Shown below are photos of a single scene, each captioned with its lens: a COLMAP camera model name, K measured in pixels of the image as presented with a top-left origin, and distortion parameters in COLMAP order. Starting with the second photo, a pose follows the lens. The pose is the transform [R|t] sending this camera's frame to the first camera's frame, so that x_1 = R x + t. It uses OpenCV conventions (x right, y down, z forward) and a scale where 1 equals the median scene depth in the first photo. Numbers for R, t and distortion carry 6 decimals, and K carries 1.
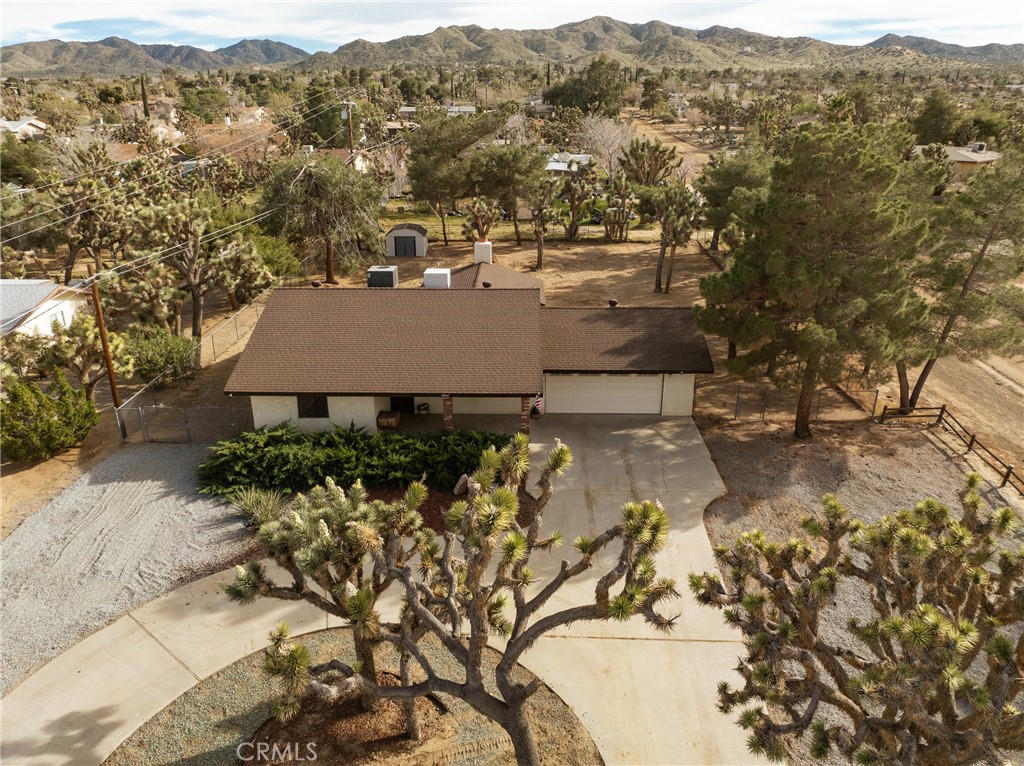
lens RADIAL K [[722.9, 0, 513.5], [0, 722.9, 385.7], [0, 0, 1]] dist [-0.041869, 0.013602]
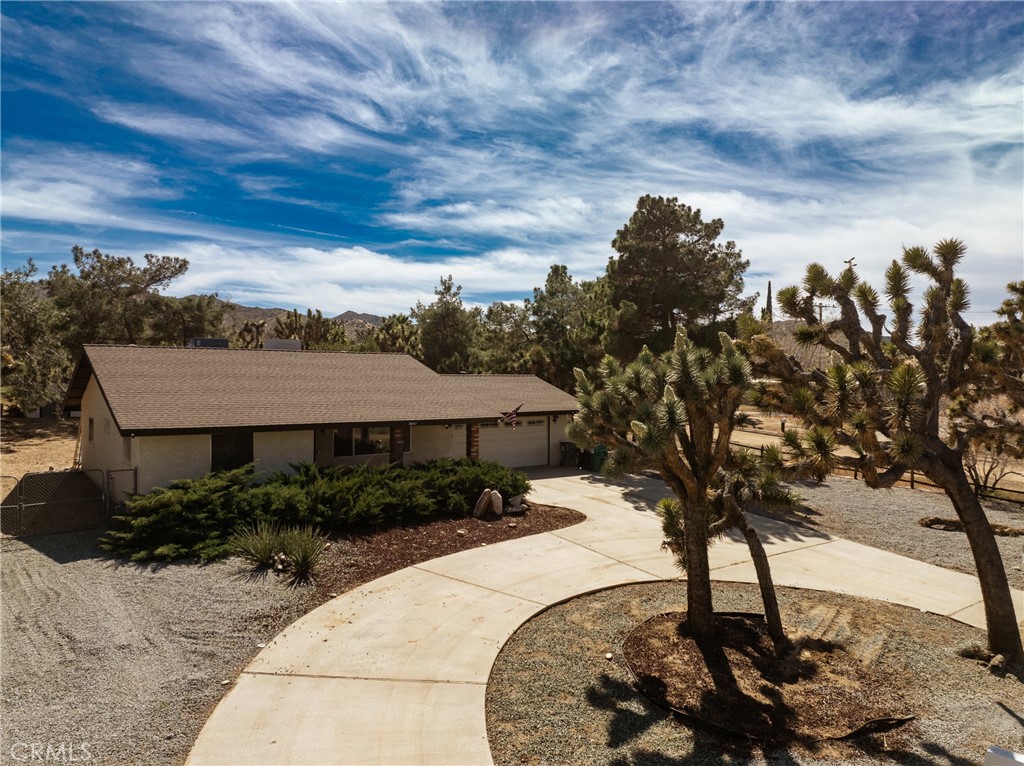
lens RADIAL K [[722.9, 0, 518.4], [0, 722.9, 378.8], [0, 0, 1]] dist [-0.041869, 0.013602]
pose [[0.775401, 0.002584, 0.631464, -0.556085], [0.222040, 0.935018, -0.276478, 0.235825], [-0.591145, 0.354591, 0.724440, 0.299909]]
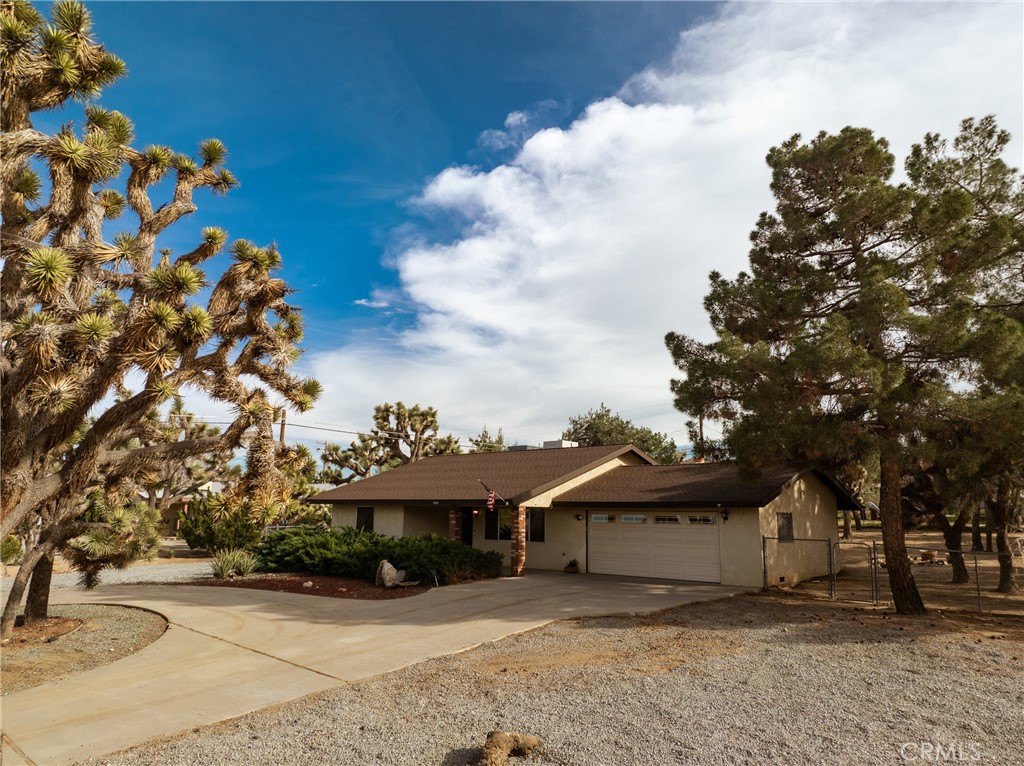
lens RADIAL K [[722.9, 0, 518.8], [0, 722.9, 386.5], [0, 0, 1]] dist [-0.041869, 0.013602]
pose [[0.750099, -0.103870, -0.653117, 0.630405], [-0.254289, 0.866362, -0.429831, 0.266533], [0.610482, 0.488496, 0.623444, 0.425403]]
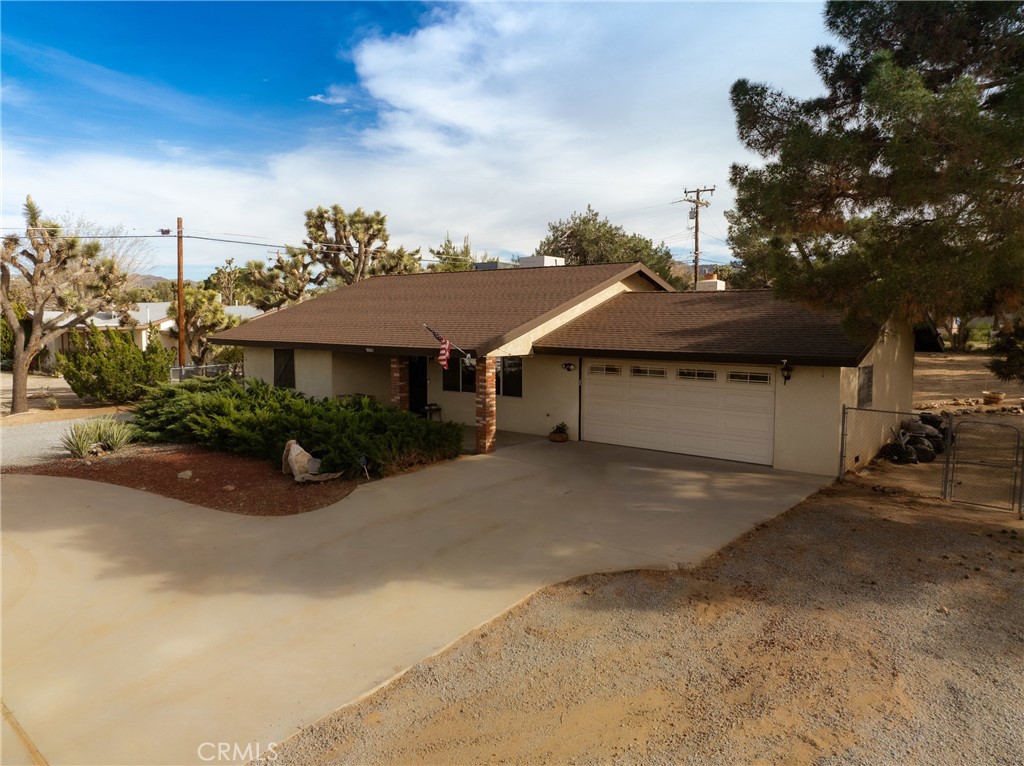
lens RADIAL K [[722.9, 0, 514.2], [0, 722.9, 383.5], [0, 0, 1]] dist [-0.041869, 0.013602]
pose [[0.772262, 0.059668, -0.632495, 0.444997], [-0.235076, 0.951755, -0.197235, 0.148743], [0.590212, 0.301001, 0.749031, 0.610345]]
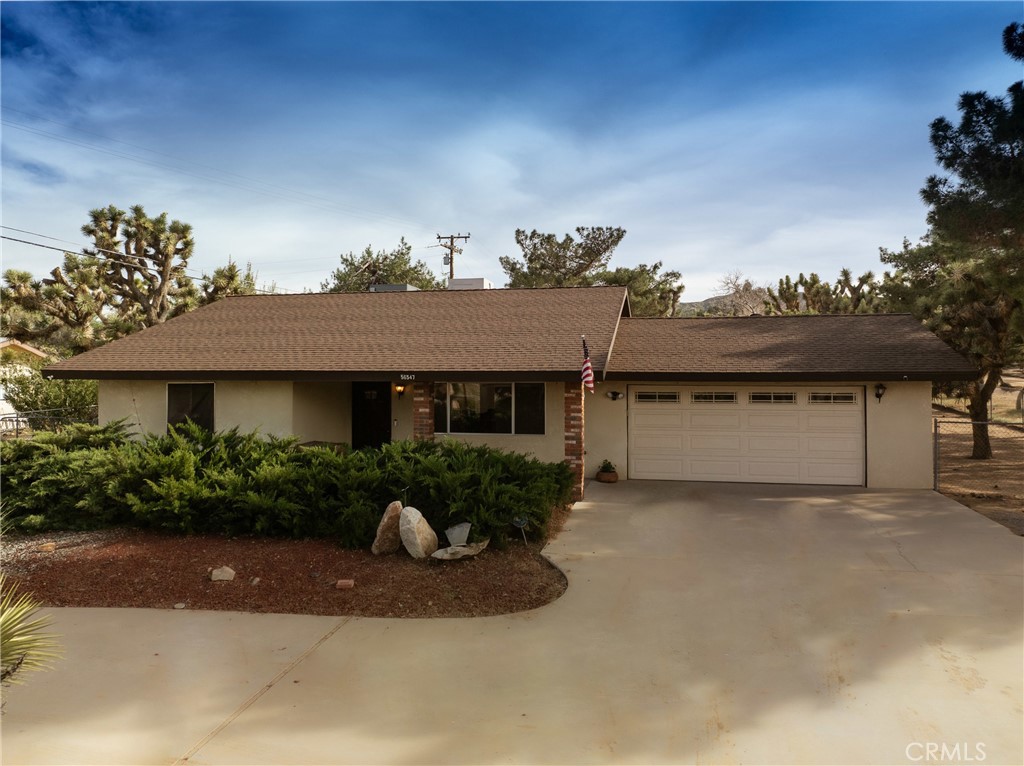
lens RADIAL K [[722.9, 0, 514.8], [0, 722.9, 379.0], [0, 0, 1]] dist [-0.041869, 0.013602]
pose [[0.979356, 0.001983, -0.202132, 0.082351], [-0.074264, 0.933553, -0.350662, 0.191686], [0.188006, 0.358434, 0.914428, 0.577784]]
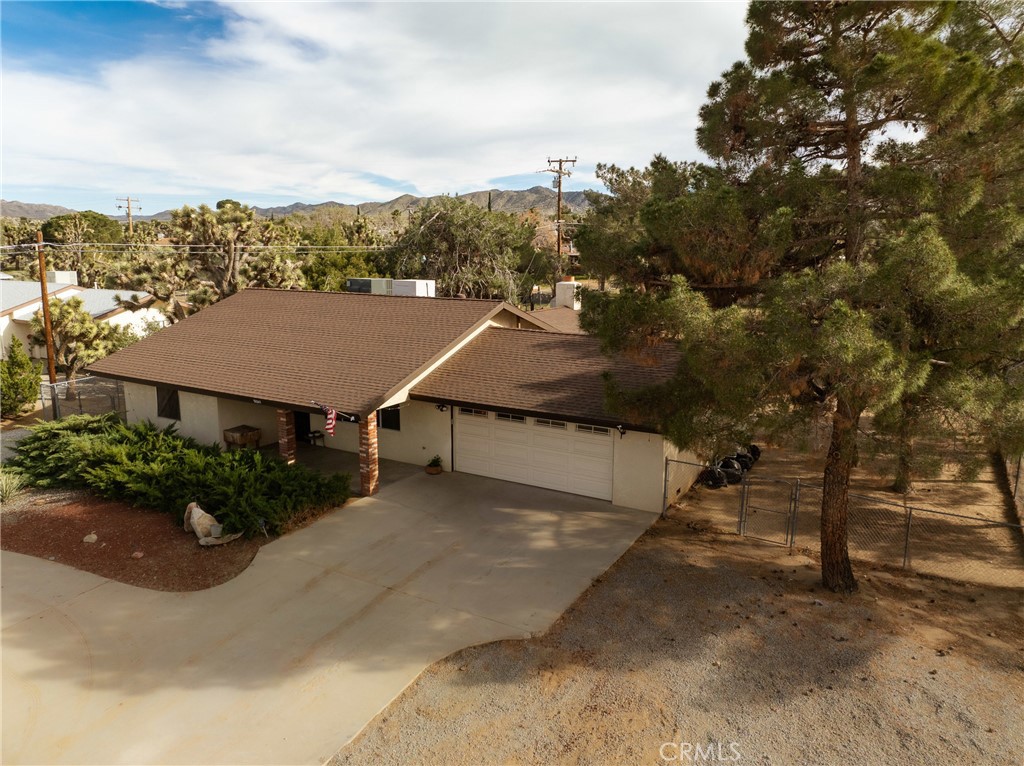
lens RADIAL K [[722.9, 0, 511.3], [0, 722.9, 375.7], [0, 0, 1]] dist [-0.041869, 0.013602]
pose [[0.871526, 0.093819, -0.481290, 0.485686], [-0.185461, 0.971682, -0.146422, 0.049623], [0.453923, 0.216871, 0.864246, 0.505473]]
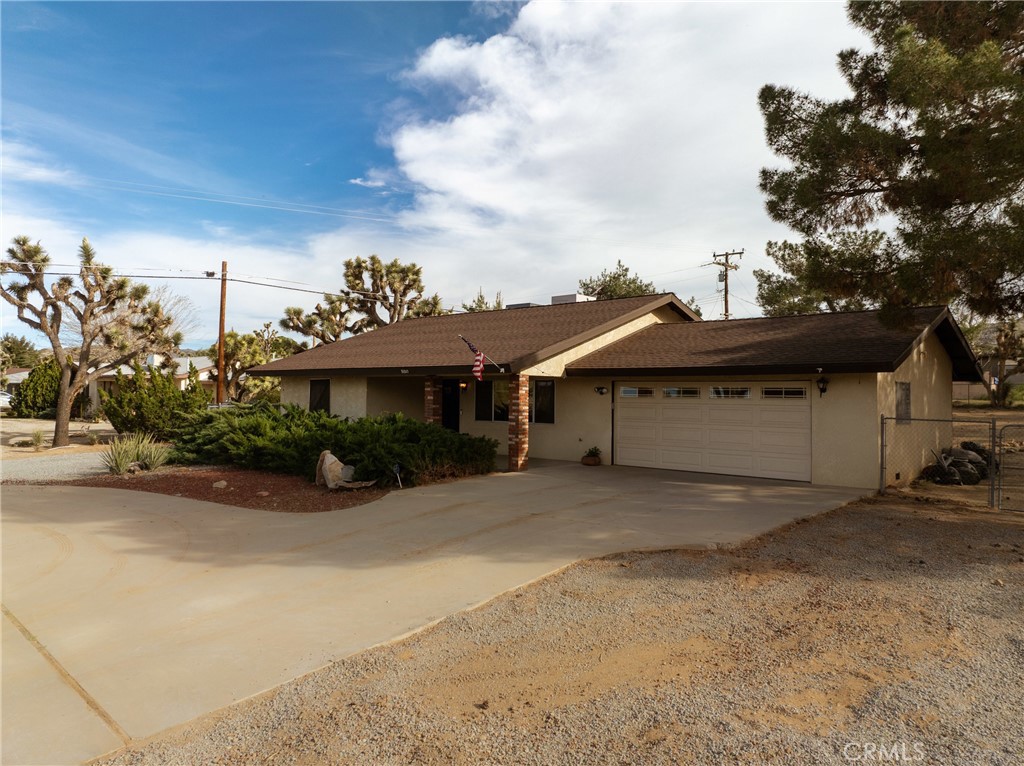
lens RADIAL K [[722.9, 0, 514.7], [0, 722.9, 380.4], [0, 0, 1]] dist [-0.041869, 0.013602]
pose [[0.746073, -0.004603, -0.665848, 0.446450], [-0.253268, 0.922854, -0.290163, 0.198953], [0.615817, 0.385121, 0.687351, 0.623013]]
